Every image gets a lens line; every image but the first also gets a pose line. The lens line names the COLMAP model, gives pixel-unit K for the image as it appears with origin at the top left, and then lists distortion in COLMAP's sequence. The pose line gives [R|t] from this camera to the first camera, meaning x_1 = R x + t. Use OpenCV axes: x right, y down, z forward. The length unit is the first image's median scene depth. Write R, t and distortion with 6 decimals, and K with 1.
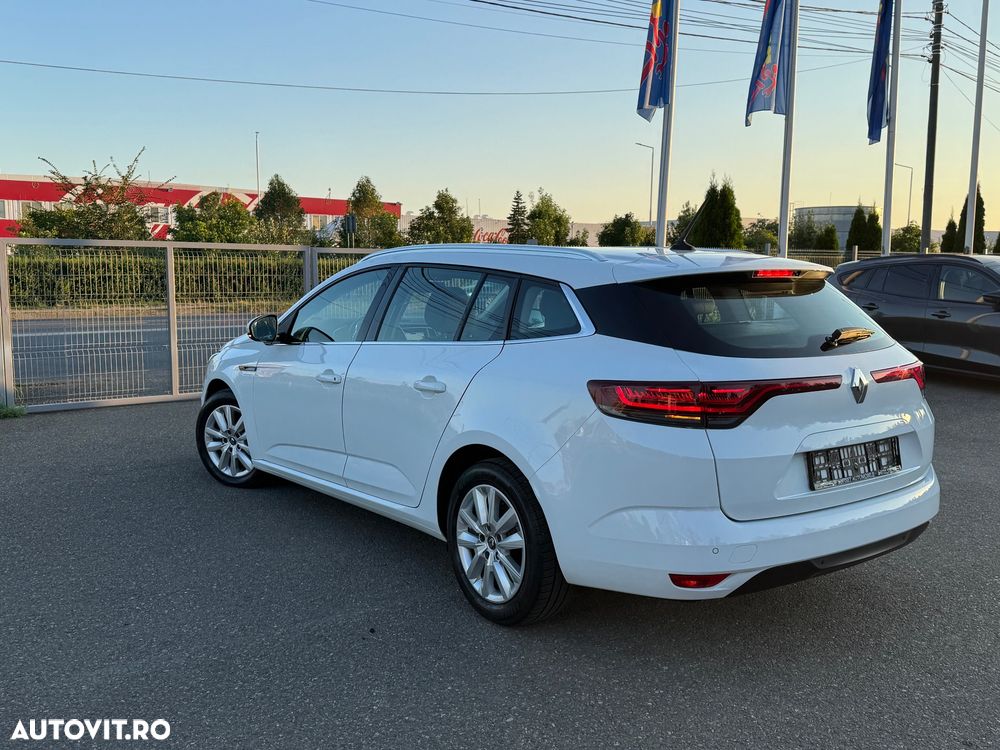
lens RADIAL K [[924.4, 0, 504.3], [0, 924.4, 375.3], [0, 0, 1]] dist [0.157749, -0.296060]
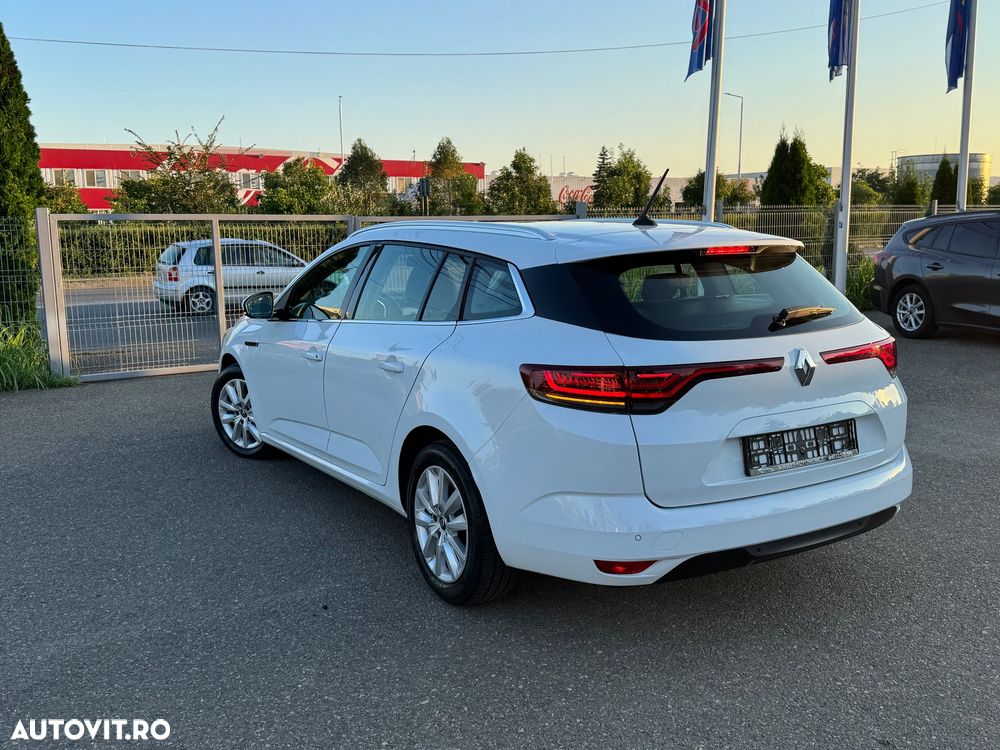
lens RADIAL K [[924.4, 0, 499.8], [0, 924.4, 375.1], [0, 0, 1]] dist [0.164676, -0.331002]
pose [[0.995009, -0.002969, -0.099742, 0.135851], [0.007261, 0.999062, 0.042698, -0.020444], [0.099522, -0.043209, 0.994097, 0.011931]]
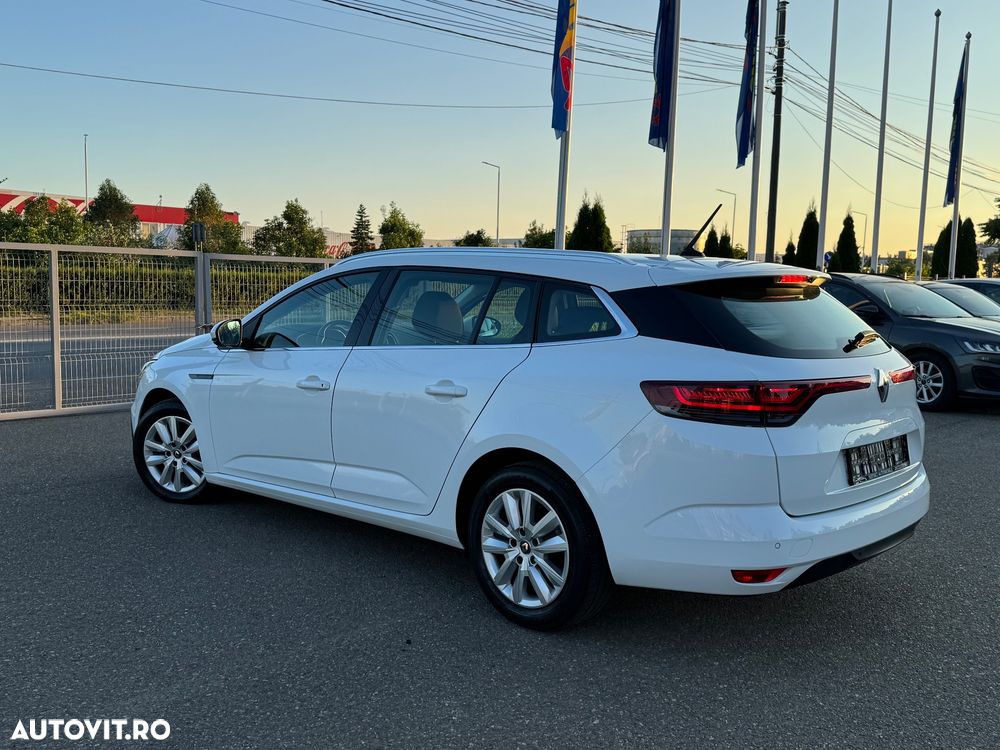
lens RADIAL K [[924.4, 0, 499.8], [0, 924.4, 375.1], [0, 0, 1]] dist [0.164676, -0.331002]
pose [[0.986203, -0.002952, 0.165513, -0.185698], [0.005721, 0.999851, -0.016260, 0.011711], [-0.165440, 0.016982, 0.986074, 0.022923]]
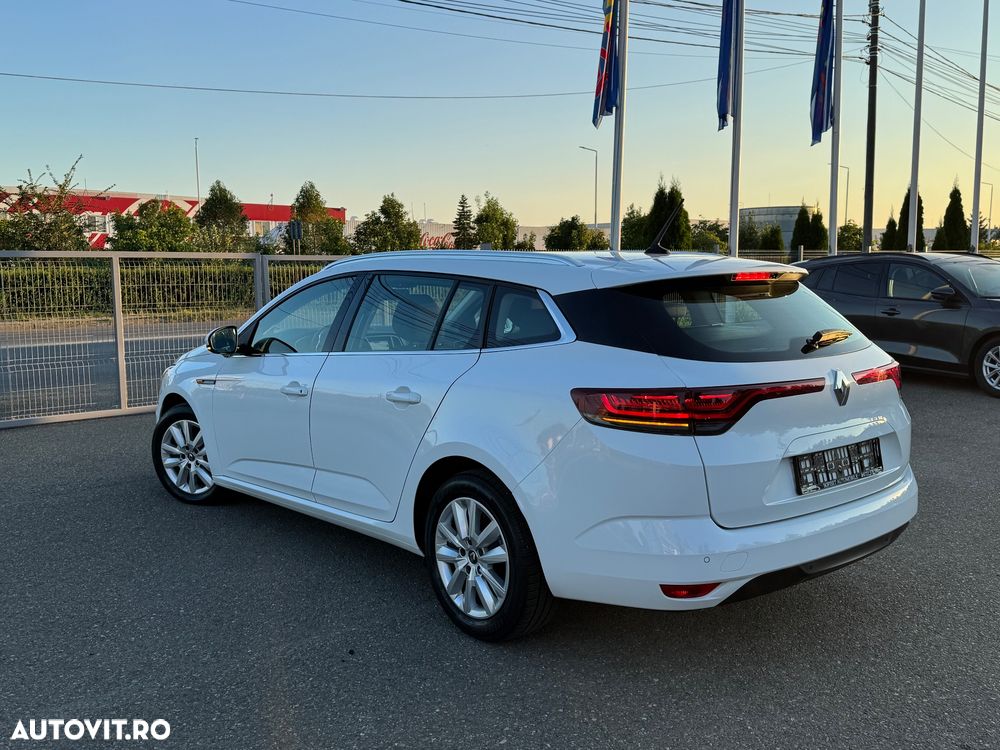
lens RADIAL K [[924.4, 0, 499.8], [0, 924.4, 375.1], [0, 0, 1]] dist [0.164676, -0.331002]
pose [[0.998475, -0.021601, 0.050805, -0.027976], [0.021815, 0.999755, -0.003647, -0.005555], [-0.050713, 0.004750, 0.998702, 0.021763]]
